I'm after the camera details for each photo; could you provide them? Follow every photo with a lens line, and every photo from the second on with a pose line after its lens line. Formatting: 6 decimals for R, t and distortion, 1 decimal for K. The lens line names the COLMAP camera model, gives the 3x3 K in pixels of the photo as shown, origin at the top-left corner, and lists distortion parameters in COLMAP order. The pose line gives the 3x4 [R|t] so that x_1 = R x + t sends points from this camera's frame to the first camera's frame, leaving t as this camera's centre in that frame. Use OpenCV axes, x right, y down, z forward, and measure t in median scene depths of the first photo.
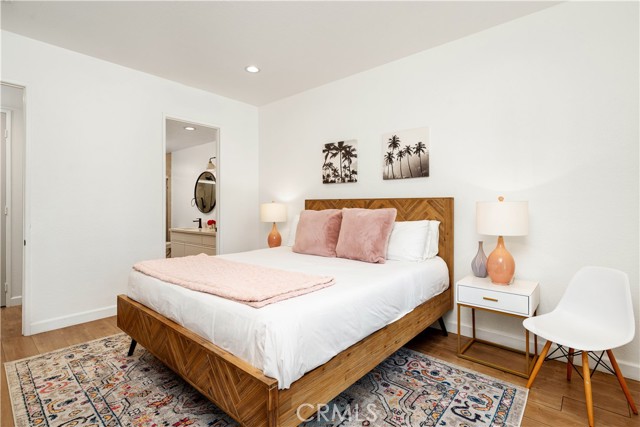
lens RADIAL K [[303.1, 0, 319.8], [0, 303.1, 208.3], [0, 0, 1]] dist [0.020718, -0.025023]
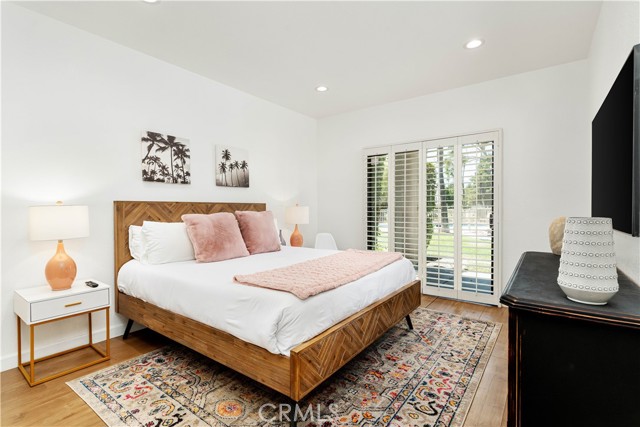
lens RADIAL K [[303.1, 0, 319.8], [0, 303.1, 208.3], [0, 0, 1]] dist [0.020718, -0.025023]
pose [[-0.074564, -0.005775, 0.997200, -0.860596], [0.006263, 0.999961, 0.006260, -0.014958], [-0.997197, 0.006712, -0.074525, 0.658934]]
